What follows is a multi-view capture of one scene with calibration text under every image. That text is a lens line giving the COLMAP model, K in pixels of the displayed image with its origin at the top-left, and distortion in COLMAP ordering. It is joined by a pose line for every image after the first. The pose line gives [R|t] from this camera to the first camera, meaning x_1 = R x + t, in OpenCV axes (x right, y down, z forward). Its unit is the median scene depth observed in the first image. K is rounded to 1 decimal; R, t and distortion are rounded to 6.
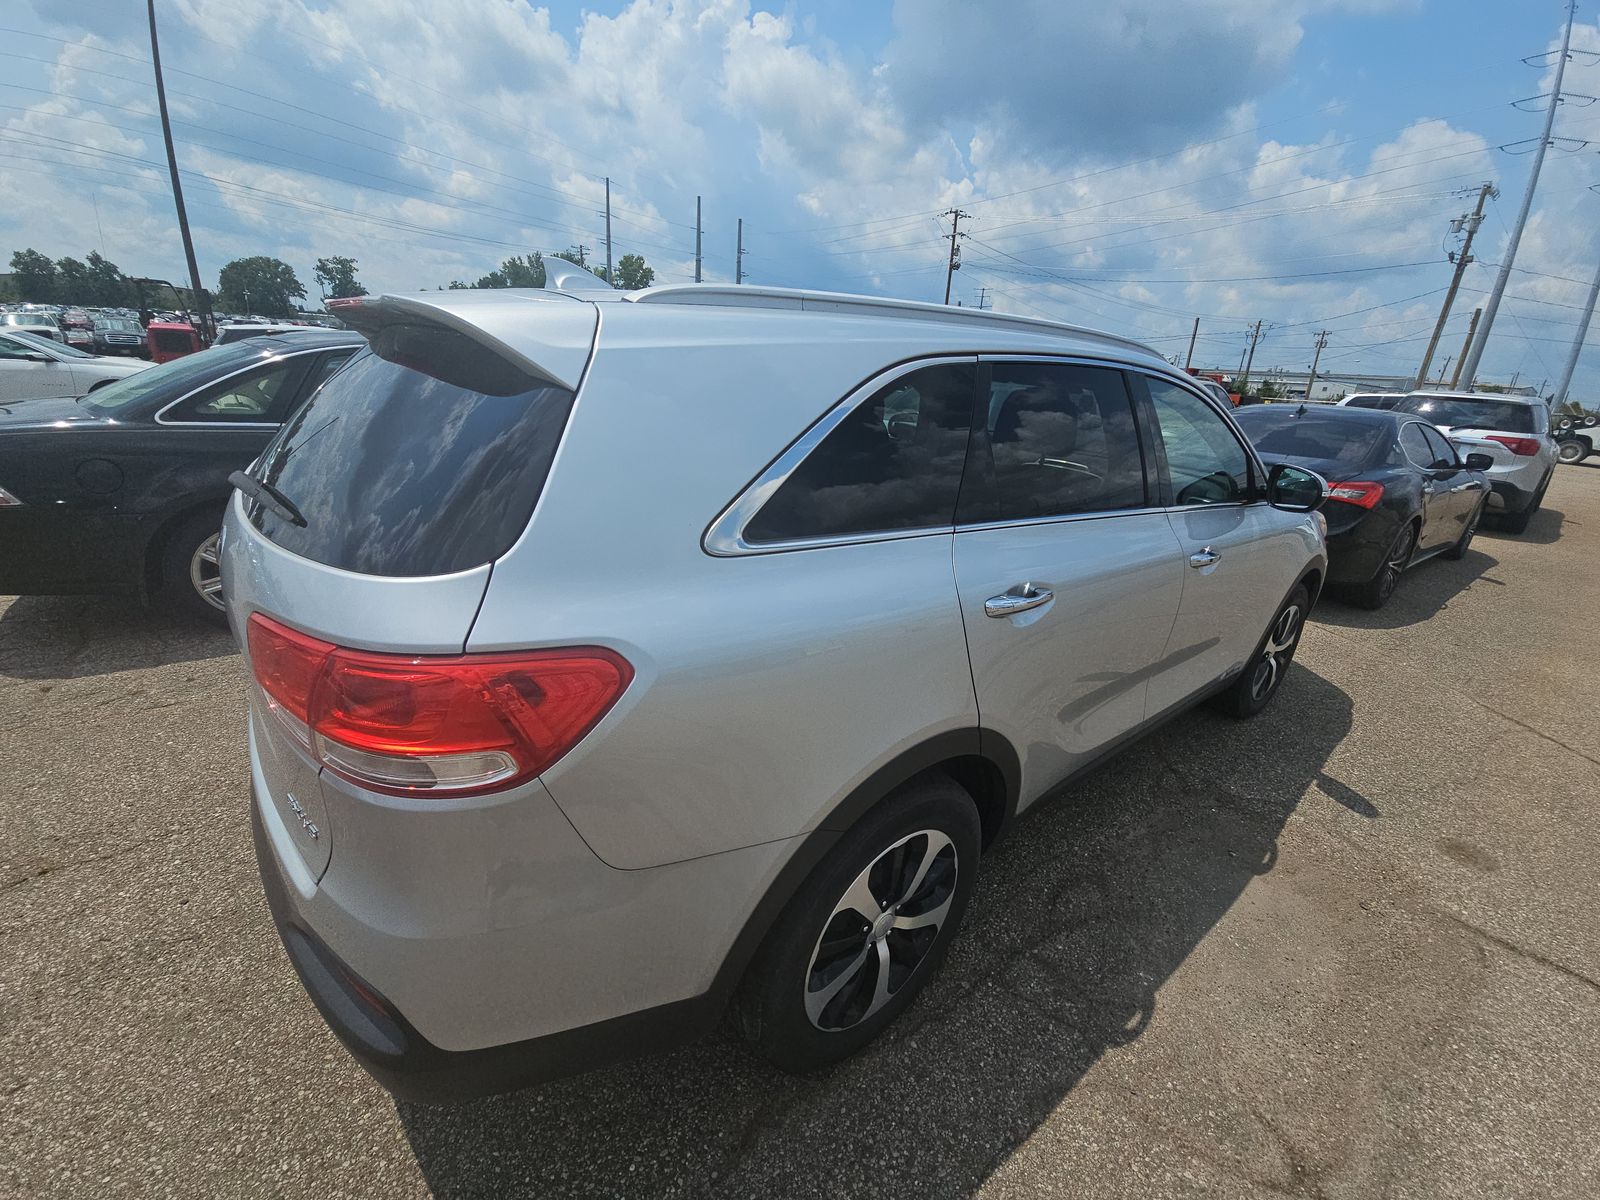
lens RADIAL K [[656.7, 0, 796.1], [0, 656.7, 599.9], [0, 0, 1]] dist [0.016135, -0.012051]
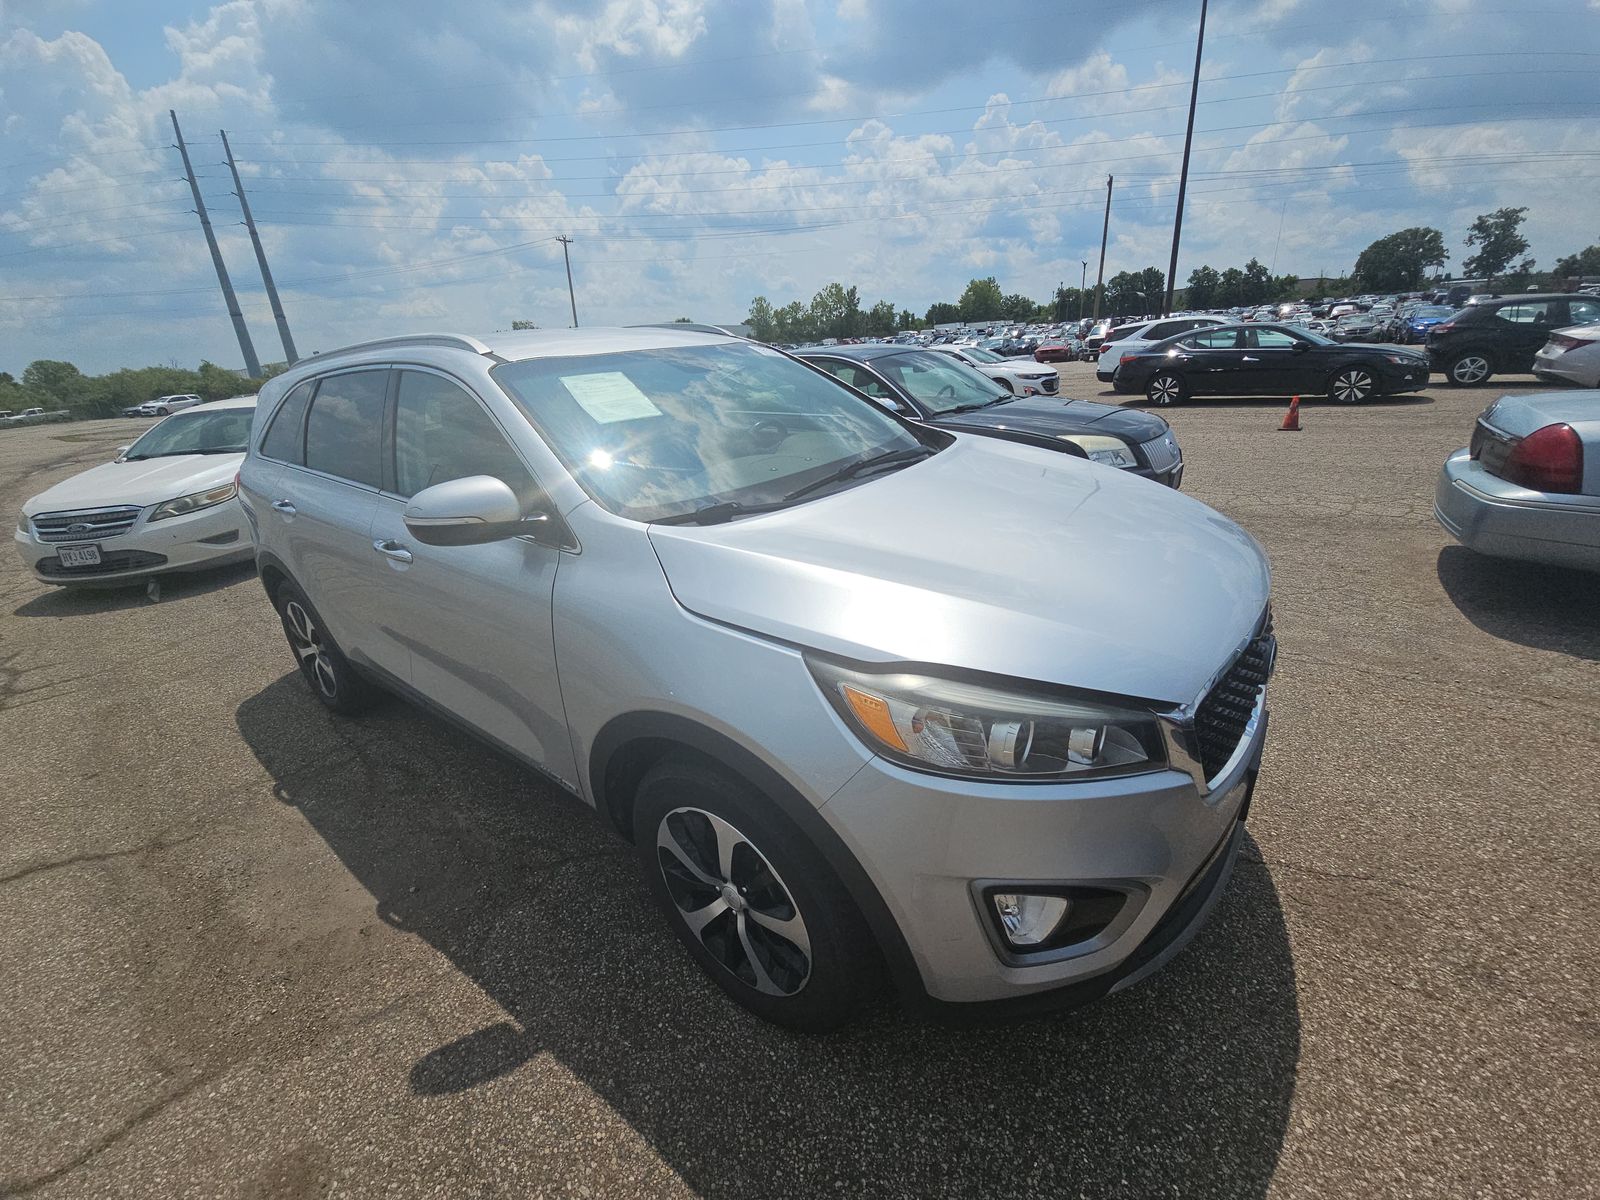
lens RADIAL K [[645.7, 0, 800.0], [0, 645.7, 600.0], [0, 0, 1]] dist [0.031979, -0.021541]
pose [[0.209802, 0.279928, -0.936815, 1.459327], [-0.252562, 0.941138, 0.224658, -0.316117], [0.944561, 0.189471, 0.268152, 1.152775]]
